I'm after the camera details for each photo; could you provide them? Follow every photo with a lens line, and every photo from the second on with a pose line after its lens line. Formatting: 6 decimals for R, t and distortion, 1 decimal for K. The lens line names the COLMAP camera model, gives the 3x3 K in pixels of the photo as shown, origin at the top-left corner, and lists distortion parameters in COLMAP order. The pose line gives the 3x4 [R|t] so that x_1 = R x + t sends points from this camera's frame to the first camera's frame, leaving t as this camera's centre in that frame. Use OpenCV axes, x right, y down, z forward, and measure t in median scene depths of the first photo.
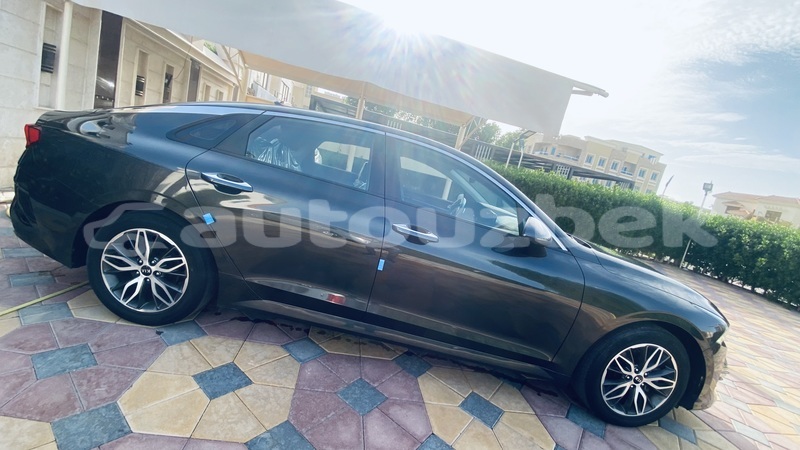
lens RADIAL K [[327.4, 0, 400.0], [0, 327.4, 225.0], [0, 0, 1]] dist [0.017926, -0.019120]
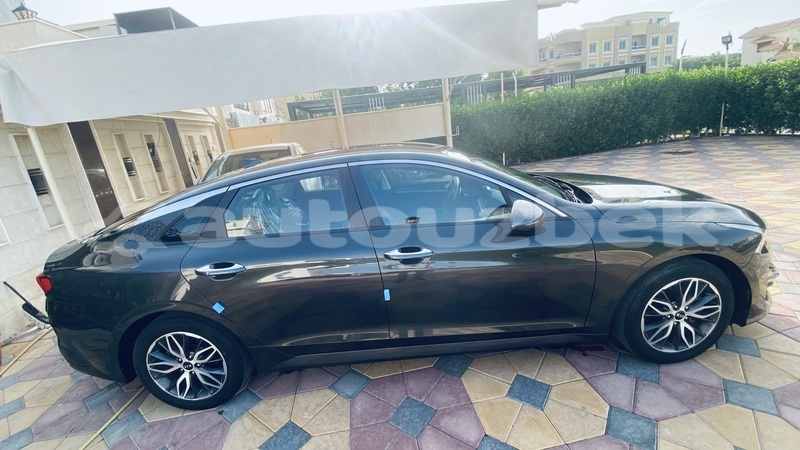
lens RADIAL K [[327.4, 0, 400.0], [0, 327.4, 225.0], [0, 0, 1]] dist [0.017926, -0.019120]
pose [[0.937974, -0.331140, -0.102719, 0.142404], [0.340278, 0.936037, 0.089697, -0.145464], [0.066447, -0.119086, 0.990658, 0.022087]]
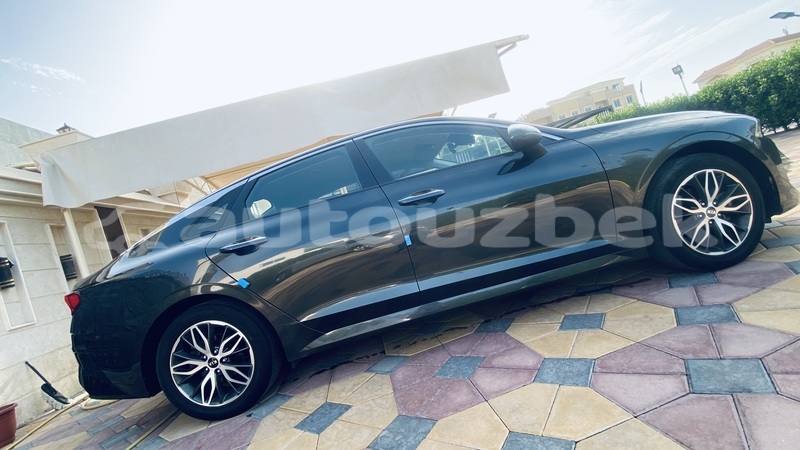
lens RADIAL K [[327.4, 0, 400.0], [0, 327.4, 225.0], [0, 0, 1]] dist [0.017926, -0.019120]
pose [[0.860355, -0.509348, -0.018805, -0.034402], [0.498359, 0.848386, -0.178548, 0.230274], [0.106897, 0.144243, 0.983751, -0.002047]]
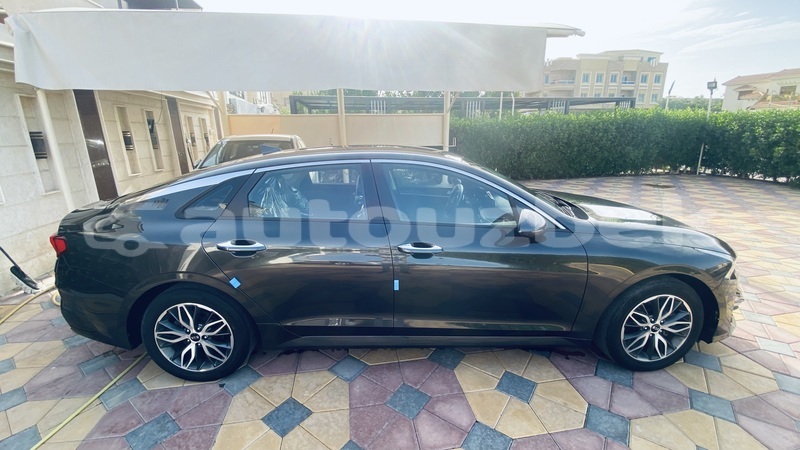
lens RADIAL K [[327.4, 0, 400.0], [0, 327.4, 225.0], [0, 0, 1]] dist [0.017926, -0.019120]
pose [[0.970217, -0.237039, -0.049921, 0.050107], [0.240720, 0.966480, 0.089274, -0.152142], [0.027086, -0.098632, 0.994755, -0.056466]]
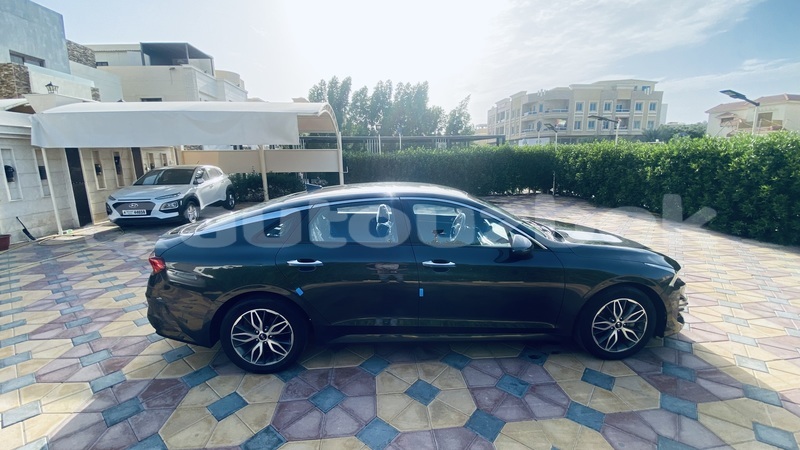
lens RADIAL K [[327.4, 0, 400.0], [0, 327.4, 225.0], [0, 0, 1]] dist [0.017926, -0.019120]
pose [[0.969247, -0.227295, -0.094323, 2.384956], [0.228891, 0.973432, 0.006317, 0.618494], [0.090381, -0.027713, 0.995522, -1.682773]]
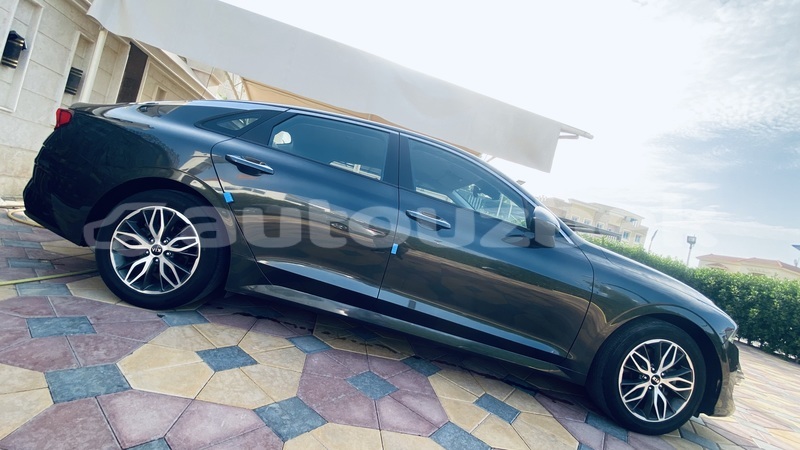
lens RADIAL K [[327.4, 0, 400.0], [0, 327.4, 225.0], [0, 0, 1]] dist [0.017926, -0.019120]
pose [[0.999316, 0.025039, 0.027218, -0.065606], [-0.019900, 0.984377, -0.174947, 0.207778], [-0.031173, 0.174286, 0.984202, -0.007333]]
